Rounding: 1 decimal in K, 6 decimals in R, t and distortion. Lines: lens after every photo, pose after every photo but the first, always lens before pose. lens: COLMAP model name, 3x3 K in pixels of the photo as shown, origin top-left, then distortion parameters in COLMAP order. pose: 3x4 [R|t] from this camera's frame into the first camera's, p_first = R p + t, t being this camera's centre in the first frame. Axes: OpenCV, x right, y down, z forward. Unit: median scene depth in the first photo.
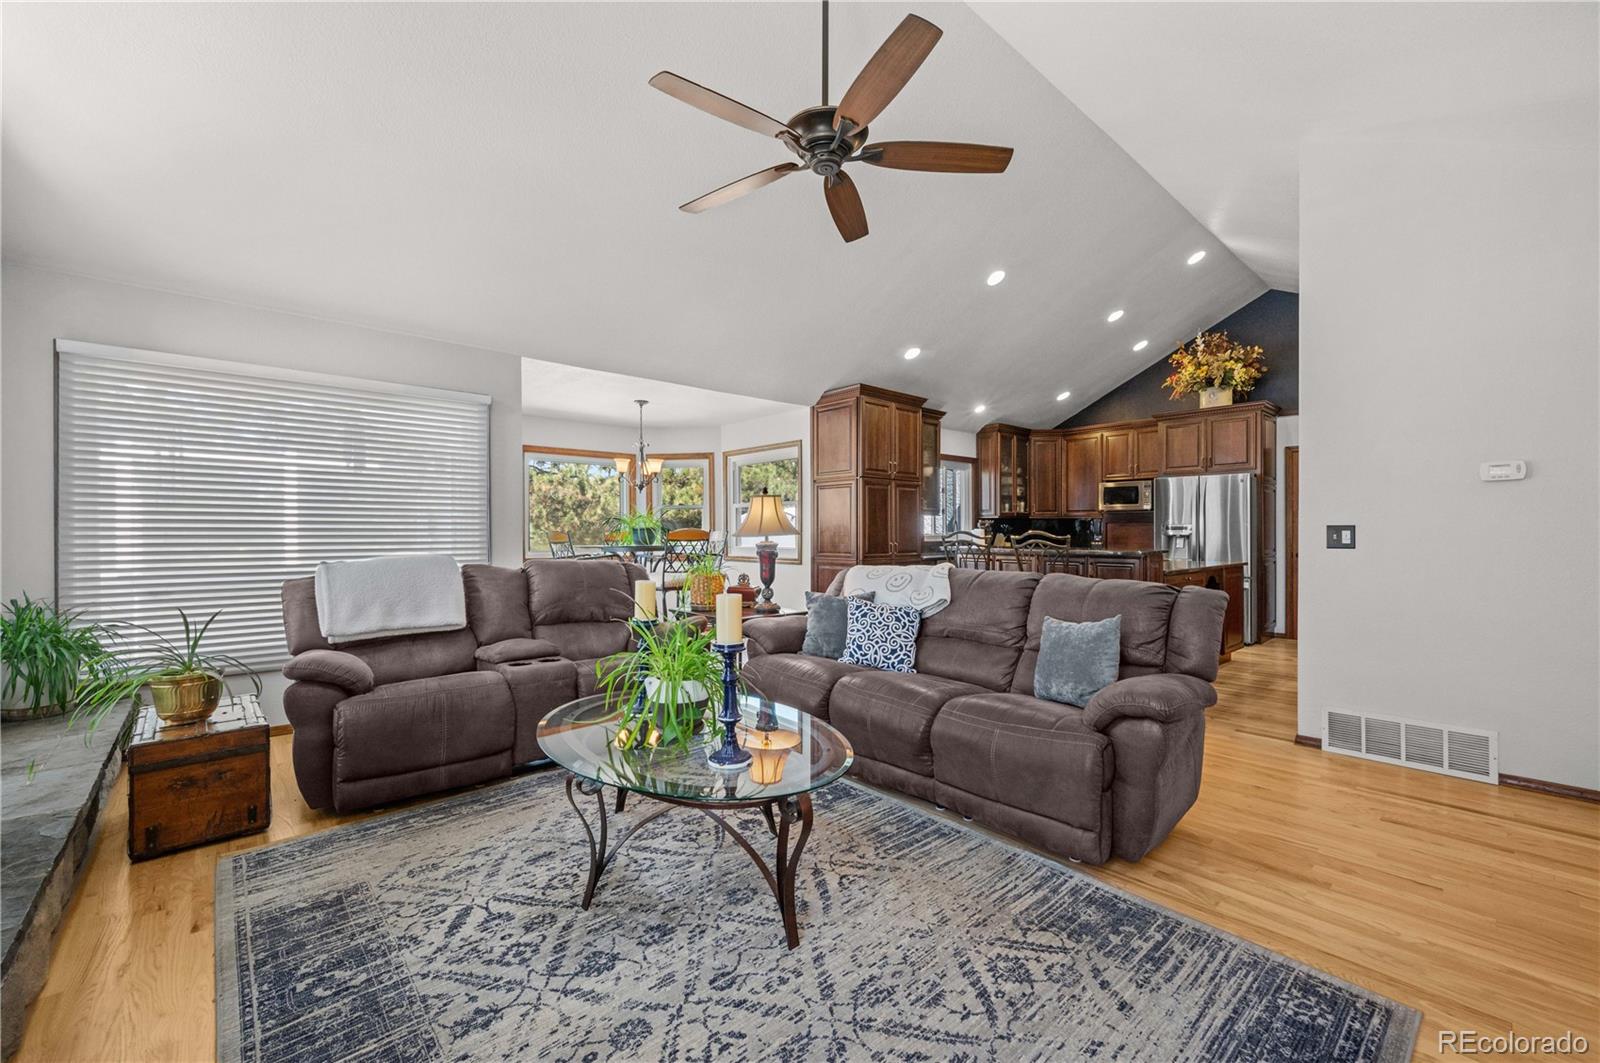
lens RADIAL K [[654.9, 0, 796.8], [0, 654.9, 531.3], [0, 0, 1]] dist [-0.002866, 0.000237]
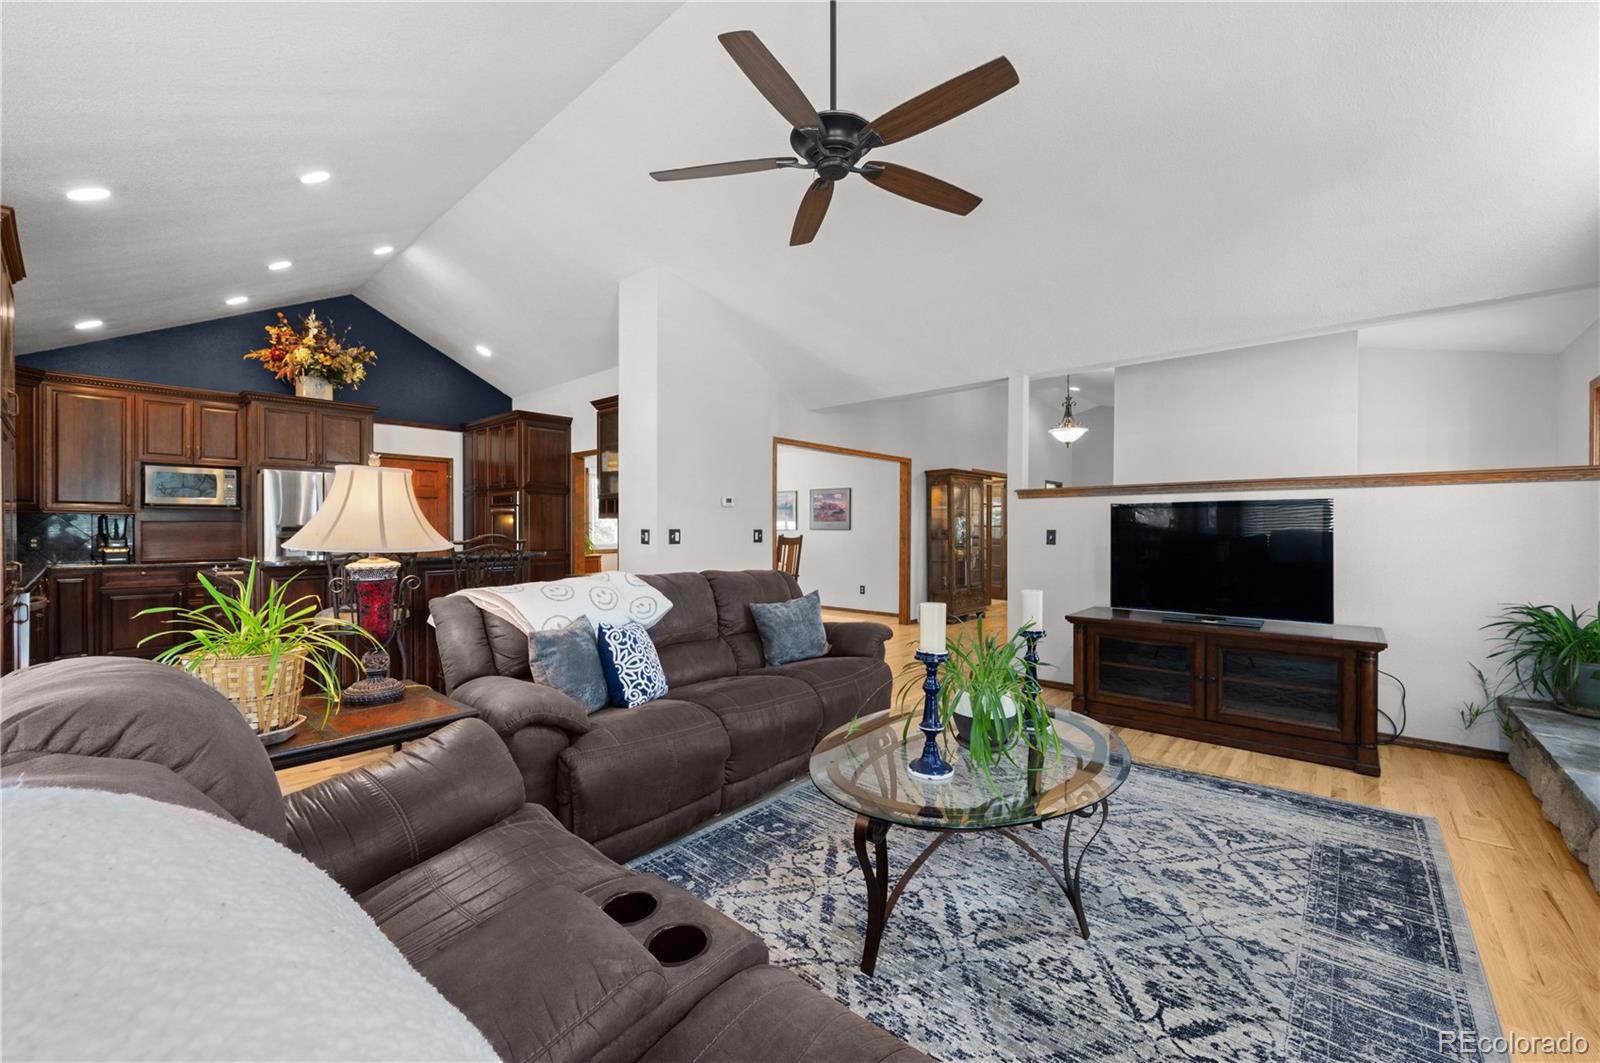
lens RADIAL K [[628.0, 0, 792.9], [0, 628.0, 534.0], [0, 0, 1]] dist [-0.001933, -0.000296]
pose [[-0.118240, -0.009677, 0.992938, -1.164768], [0.000150, 0.999952, 0.009763, -0.021084], [-0.992985, 0.001303, -0.118233, 1.516911]]
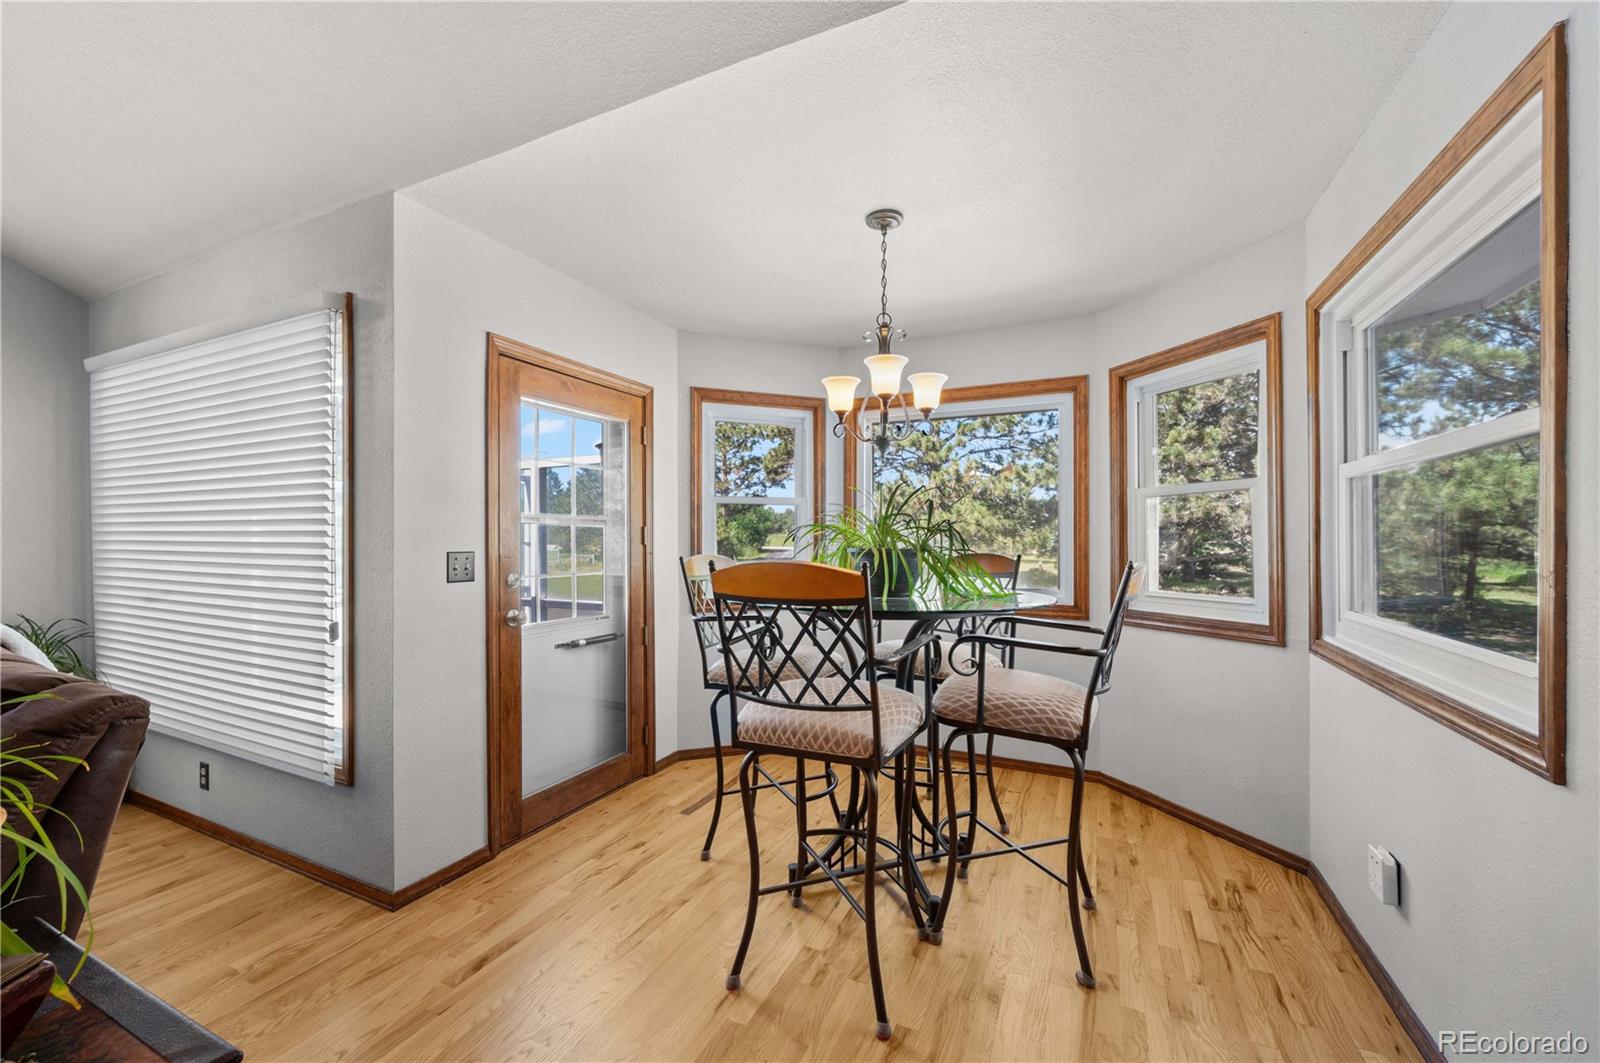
lens RADIAL K [[628.0, 0, 797.6], [0, 628.0, 536.2], [0, 0, 1]] dist [-0.001933, -0.000296]
pose [[0.383629, 0.000333, -0.923487, 0.256171], [0.001966, 0.999997, 0.001177, -0.039697], [0.923485, -0.002267, 0.383627, 2.491930]]
